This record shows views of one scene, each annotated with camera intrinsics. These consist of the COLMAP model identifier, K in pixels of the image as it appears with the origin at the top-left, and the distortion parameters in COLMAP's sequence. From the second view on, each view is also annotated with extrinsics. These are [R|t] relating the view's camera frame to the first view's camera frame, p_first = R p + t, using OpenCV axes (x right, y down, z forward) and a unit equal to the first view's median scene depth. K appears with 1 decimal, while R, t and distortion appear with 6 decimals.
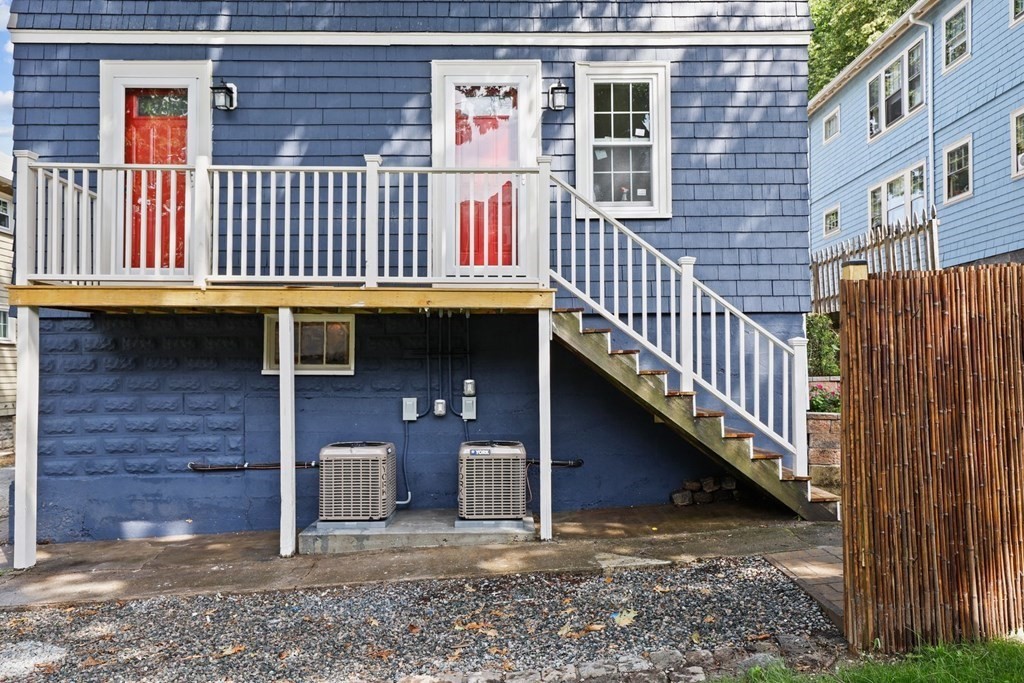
lens RADIAL K [[746.1, 0, 512.0], [0, 746.1, 363.0], [0, 0, 1]] dist [0.004643, 0.003501]
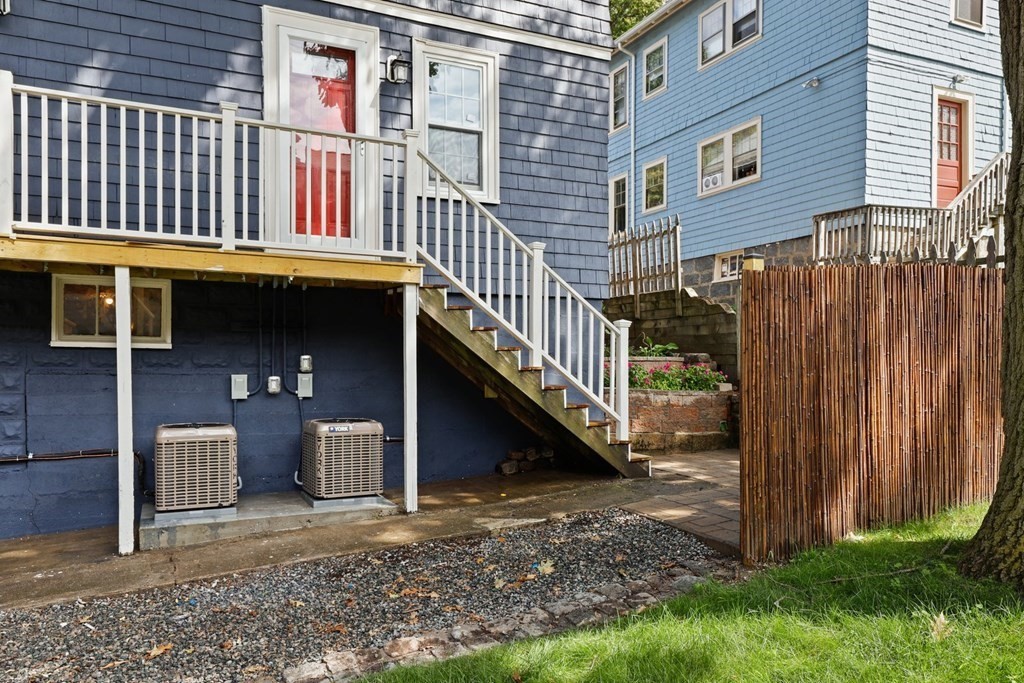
lens RADIAL K [[769.3, 0, 511.3], [0, 769.3, 377.2], [0, 0, 1]] dist [0.004301, 0.005398]
pose [[0.901441, -0.001894, 0.432897, -0.255954], [-0.012152, 0.999486, 0.029678, 0.018727], [-0.432731, -0.032014, 0.900955, 0.004551]]
